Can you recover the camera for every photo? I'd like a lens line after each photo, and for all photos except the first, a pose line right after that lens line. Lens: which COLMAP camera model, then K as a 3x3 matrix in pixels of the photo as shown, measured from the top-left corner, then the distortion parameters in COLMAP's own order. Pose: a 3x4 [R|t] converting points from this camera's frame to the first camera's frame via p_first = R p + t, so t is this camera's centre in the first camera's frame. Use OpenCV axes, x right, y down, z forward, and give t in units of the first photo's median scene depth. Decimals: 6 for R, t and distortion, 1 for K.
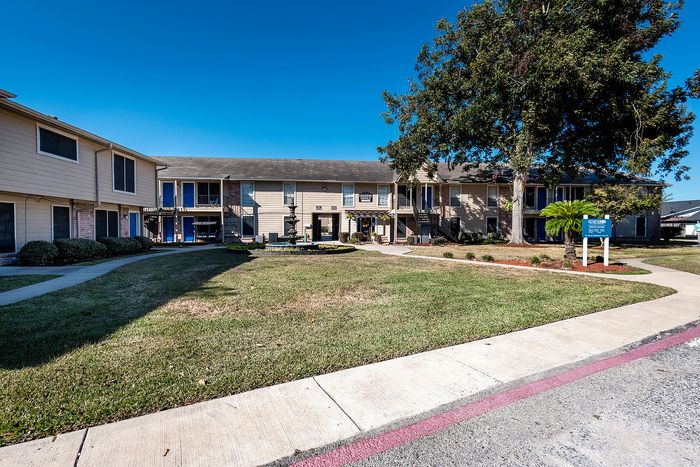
lens RADIAL K [[326.5, 0, 350.0], [0, 326.5, 233.5], [0, 0, 1]] dist [0.018491, -0.006057]
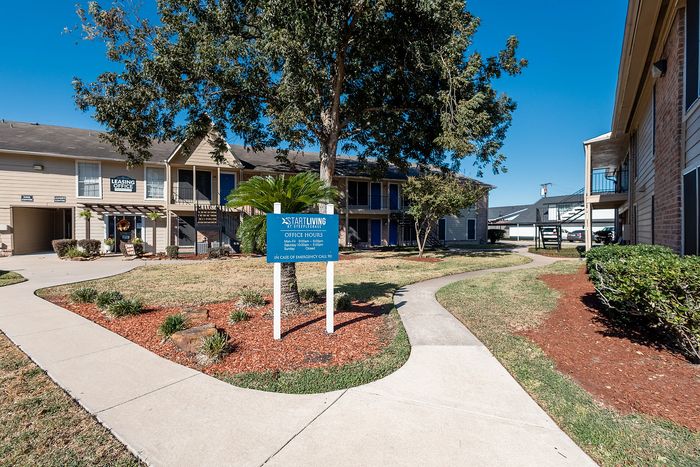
lens RADIAL K [[326.5, 0, 350.0], [0, 326.5, 233.5], [0, 0, 1]] dist [0.018491, -0.006057]
pose [[0.944314, -0.005424, 0.329001, 0.259273], [0.007277, 0.999964, -0.004400, -0.007415], [-0.328965, 0.006549, 0.944319, 0.238967]]
